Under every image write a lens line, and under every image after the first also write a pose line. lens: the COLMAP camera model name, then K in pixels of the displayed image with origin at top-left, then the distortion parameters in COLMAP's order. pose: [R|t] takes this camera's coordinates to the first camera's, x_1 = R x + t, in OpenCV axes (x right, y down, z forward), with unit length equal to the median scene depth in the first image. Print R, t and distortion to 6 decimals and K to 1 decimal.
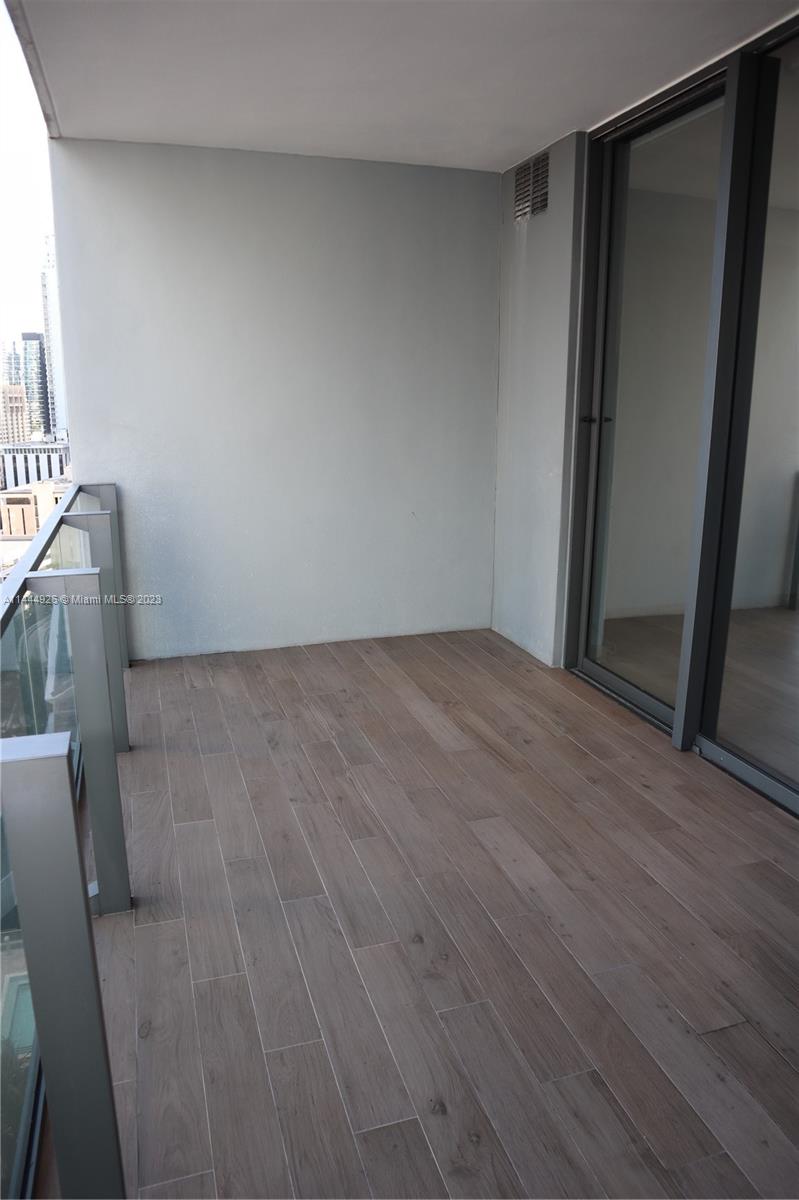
lens RADIAL K [[829.4, 0, 394.7], [0, 829.4, 597.8], [0, 0, 1]] dist [-0.125923, 0.073708]
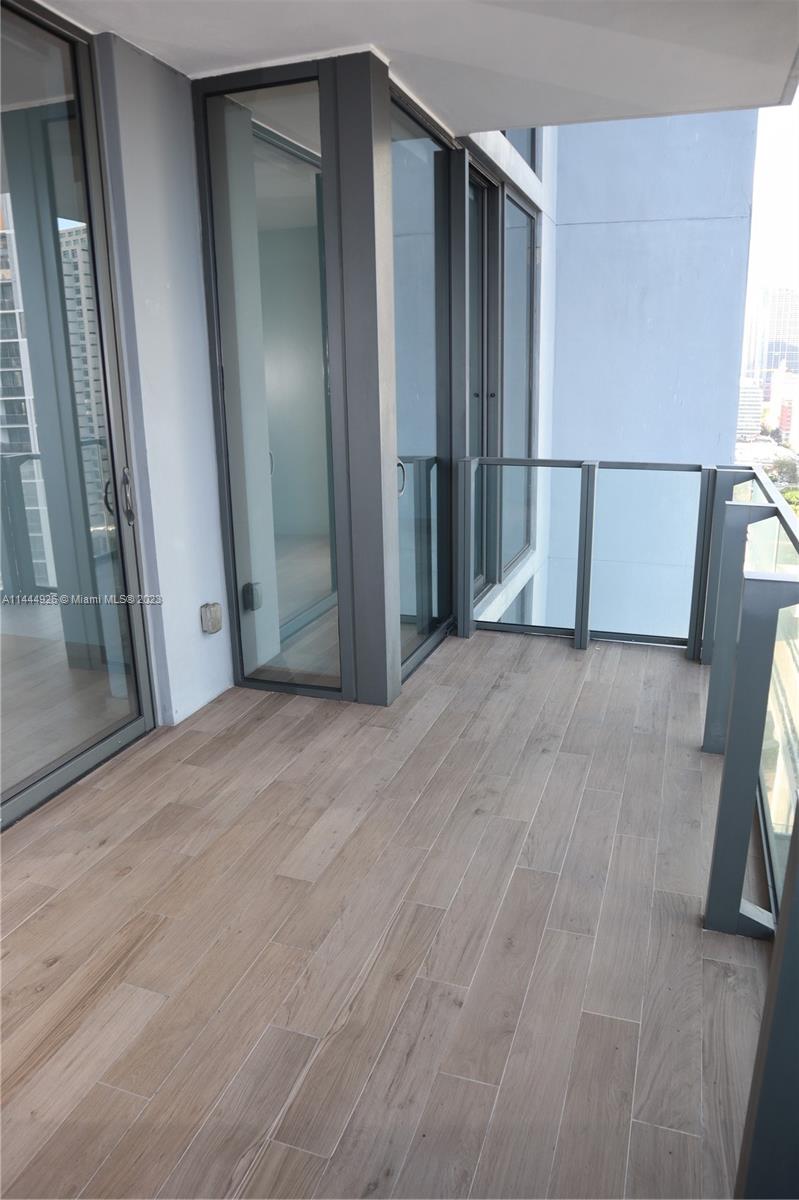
lens RADIAL K [[829.4, 0, 394.7], [0, 829.4, 597.8], [0, 0, 1]] dist [-0.125923, 0.073708]
pose [[-0.801788, -0.154353, 0.577331, -0.466003], [0.152194, 0.881475, 0.447033, -0.393642], [-0.577904, 0.446292, -0.683264, 1.509821]]
